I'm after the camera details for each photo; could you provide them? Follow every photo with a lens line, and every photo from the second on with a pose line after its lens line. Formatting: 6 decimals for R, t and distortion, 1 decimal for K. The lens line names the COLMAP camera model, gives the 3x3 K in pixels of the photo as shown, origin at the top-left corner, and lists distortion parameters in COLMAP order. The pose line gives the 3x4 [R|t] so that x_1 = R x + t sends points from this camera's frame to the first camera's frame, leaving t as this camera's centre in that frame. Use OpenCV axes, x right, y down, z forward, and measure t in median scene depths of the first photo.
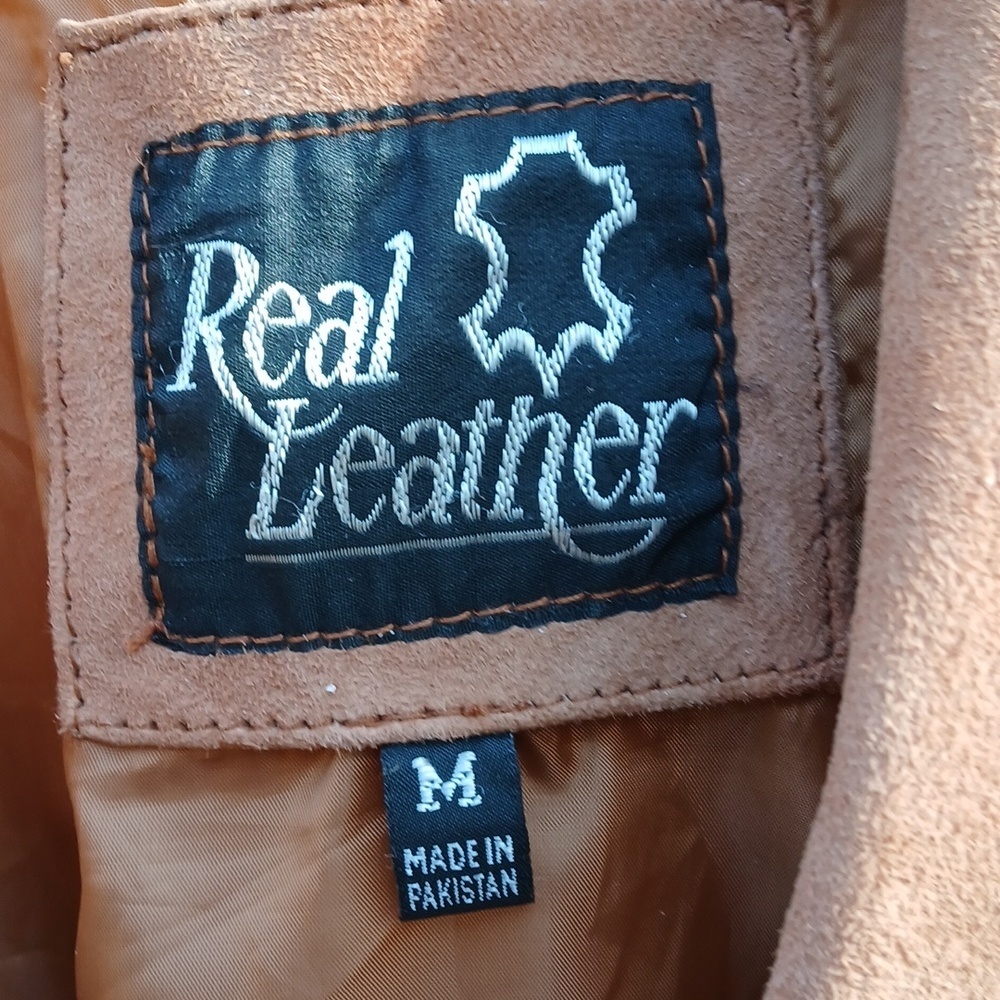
lens RADIAL K [[1724.9, 0, 497.3], [0, 1724.9, 504.1], [0, 0, 1]] dist [0.110553, 0.000000]
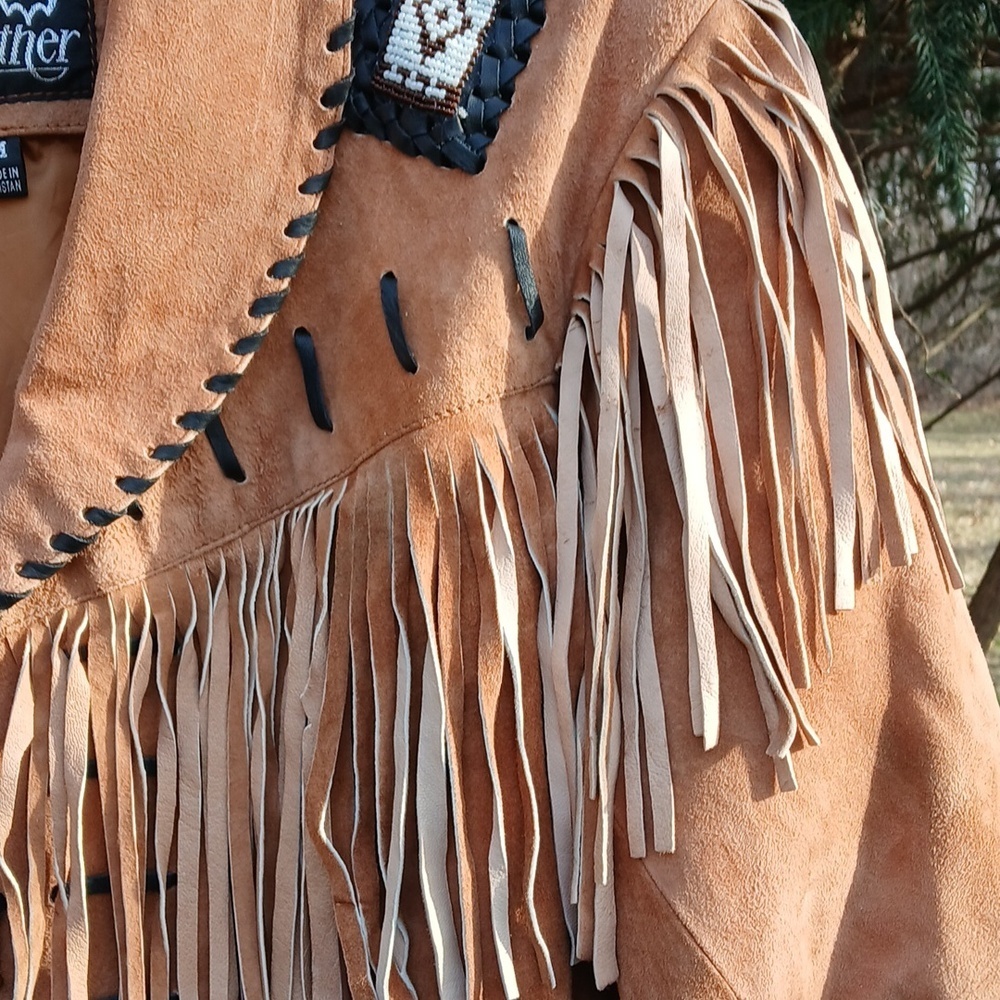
lens RADIAL K [[1724.9, 0, 503.5], [0, 1724.9, 495.7], [0, 0, 1]] dist [0.110553, 0.000000]
pose [[0.997846, 0.003657, 0.065502, 0.683548], [-0.000335, 0.998716, -0.050655, 0.948534], [-0.065603, 0.050524, 0.996566, -2.180720]]
